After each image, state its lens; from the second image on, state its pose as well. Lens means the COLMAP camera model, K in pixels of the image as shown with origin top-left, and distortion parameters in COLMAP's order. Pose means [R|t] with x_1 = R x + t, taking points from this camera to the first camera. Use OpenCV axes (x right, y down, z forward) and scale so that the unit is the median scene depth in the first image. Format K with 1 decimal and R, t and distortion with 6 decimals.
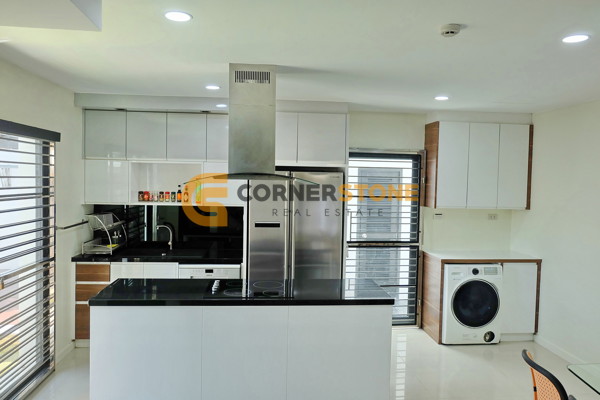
lens RADIAL K [[445.9, 0, 300.0], [0, 445.9, 200.0], [0, 0, 1]] dist [-0.005248, -0.000082]
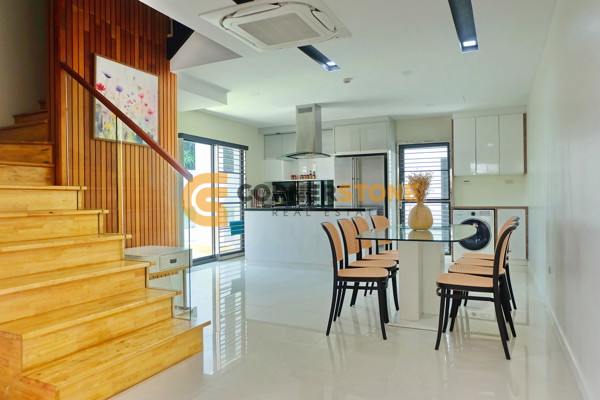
lens RADIAL K [[422.1, 0, 317.1], [0, 422.1, 201.9], [0, 0, 1]] dist [-0.034016, 0.062571]
pose [[0.864103, -0.027193, -0.502580, 0.655251], [0.003818, 0.998865, -0.047481, 0.185749], [0.503300, 0.039110, 0.863226, -0.509881]]
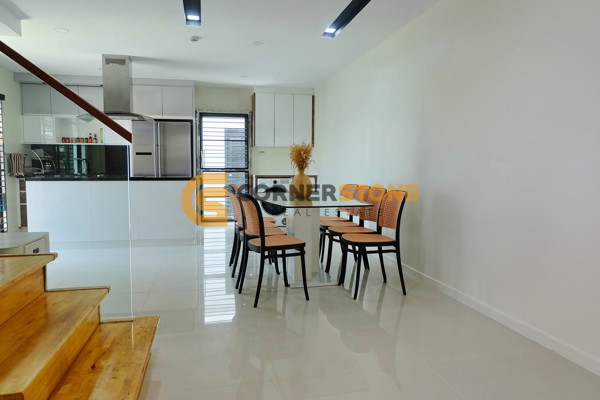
lens RADIAL K [[409.3, 0, 309.8], [0, 409.3, 199.3], [0, 0, 1]] dist [-0.061415, 0.068077]
pose [[0.989000, -0.029622, 0.144919, 0.294238], [0.025167, 0.999156, 0.032478, 0.179508], [-0.145759, -0.028473, 0.988910, -0.550413]]
